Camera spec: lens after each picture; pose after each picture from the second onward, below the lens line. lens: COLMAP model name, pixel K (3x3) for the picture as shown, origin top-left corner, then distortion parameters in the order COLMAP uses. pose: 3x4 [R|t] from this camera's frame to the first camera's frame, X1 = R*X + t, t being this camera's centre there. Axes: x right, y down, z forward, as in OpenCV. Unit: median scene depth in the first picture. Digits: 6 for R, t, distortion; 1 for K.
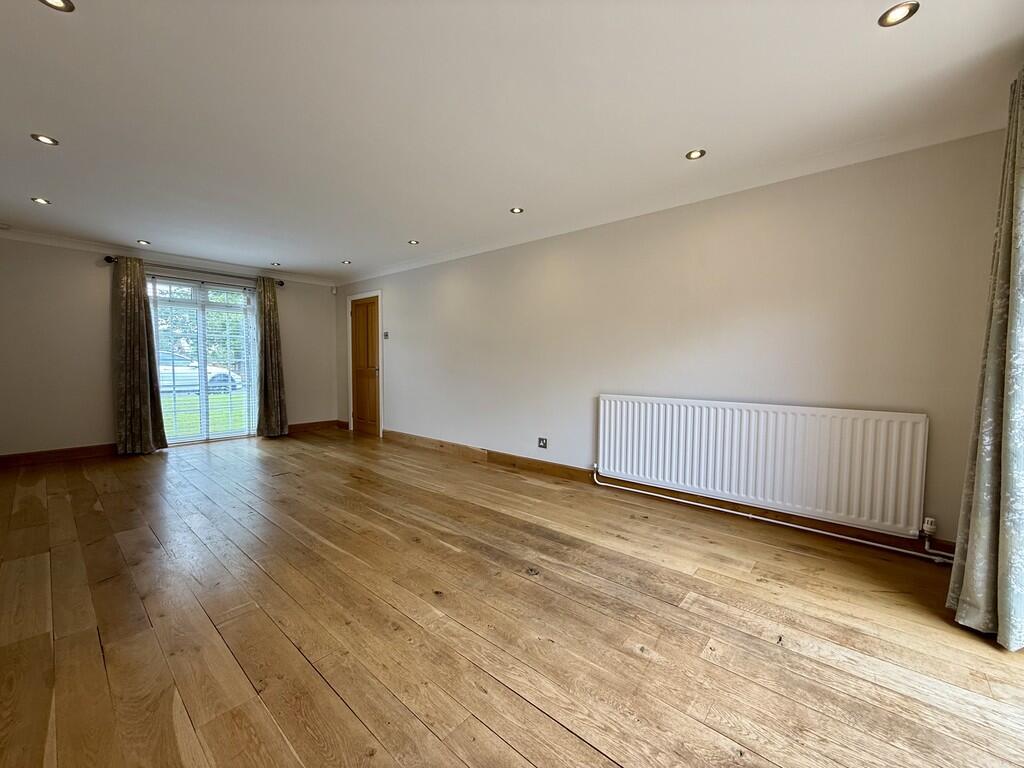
lens RADIAL K [[404.9, 0, 507.6], [0, 404.9, 383.3], [0, 0, 1]] dist [0.003576, -0.002230]
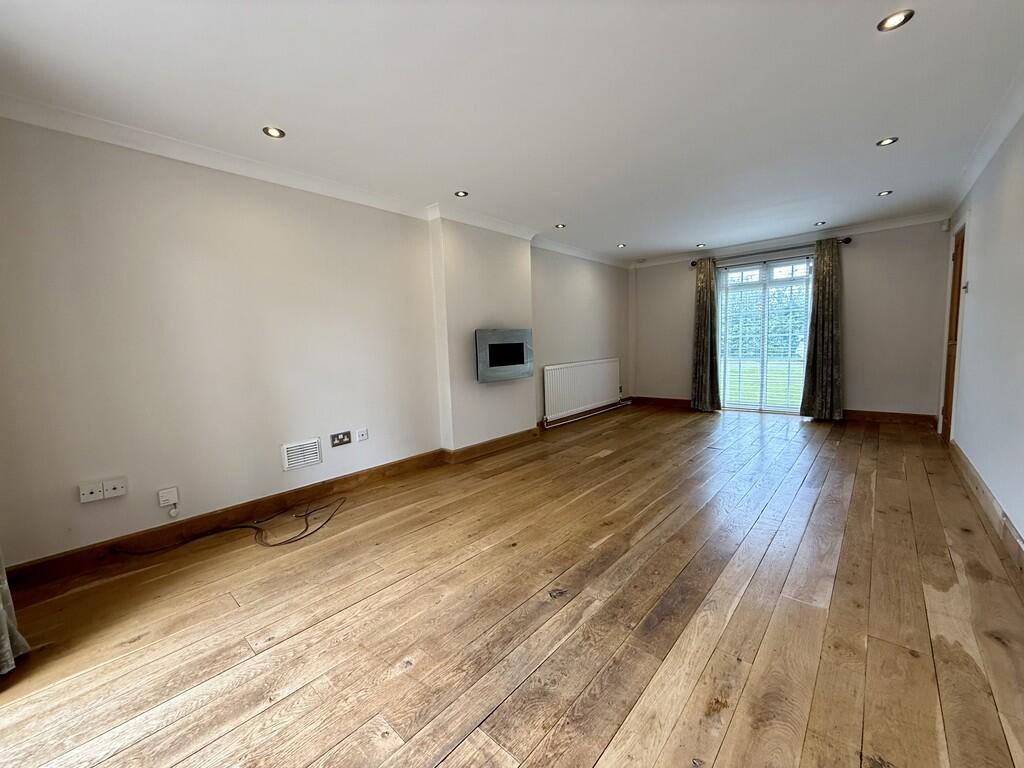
lens RADIAL K [[404.9, 0, 513.8], [0, 404.9, 387.8], [0, 0, 1]] dist [0.003576, -0.002230]
pose [[-0.007736, 0.104514, -0.994493, 0.642225], [-0.014185, 0.994412, 0.104616, -0.045480], [0.999869, 0.014916, -0.006210, 0.662382]]
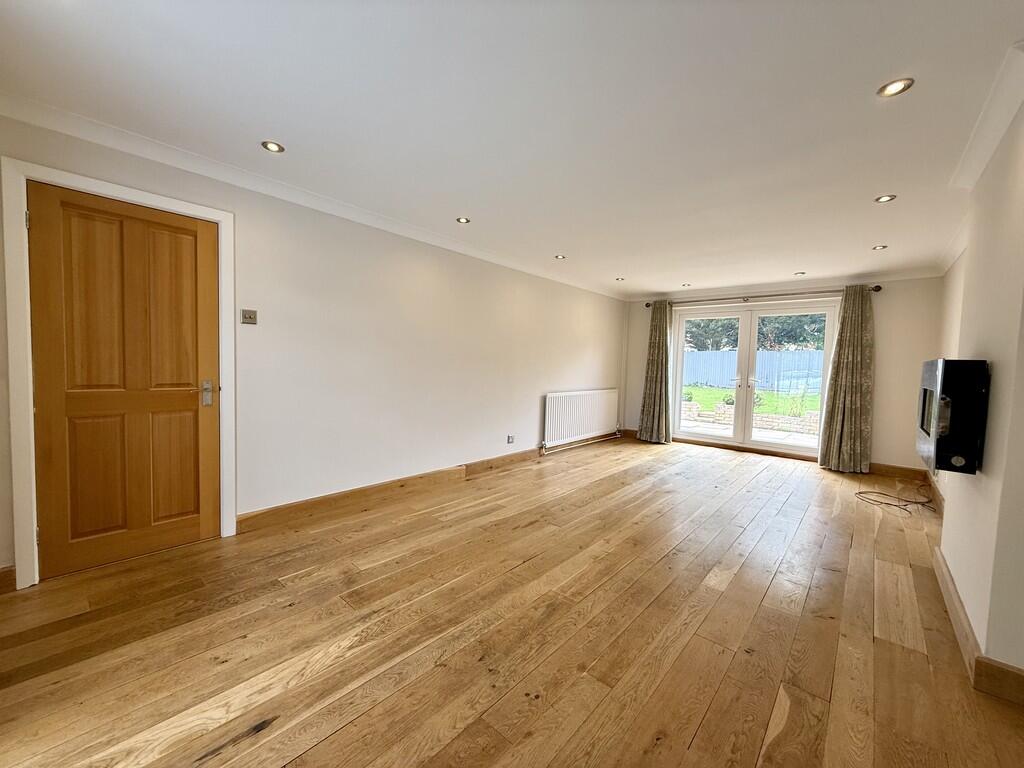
lens RADIAL K [[404.9, 0, 507.3], [0, 404.9, 383.3], [0, 0, 1]] dist [0.003576, -0.002230]
pose [[0.017647, -0.056883, 0.998225, -1.547572], [0.021335, 0.998174, 0.056503, -0.121693], [-0.999617, 0.020300, 0.018828, 1.373585]]
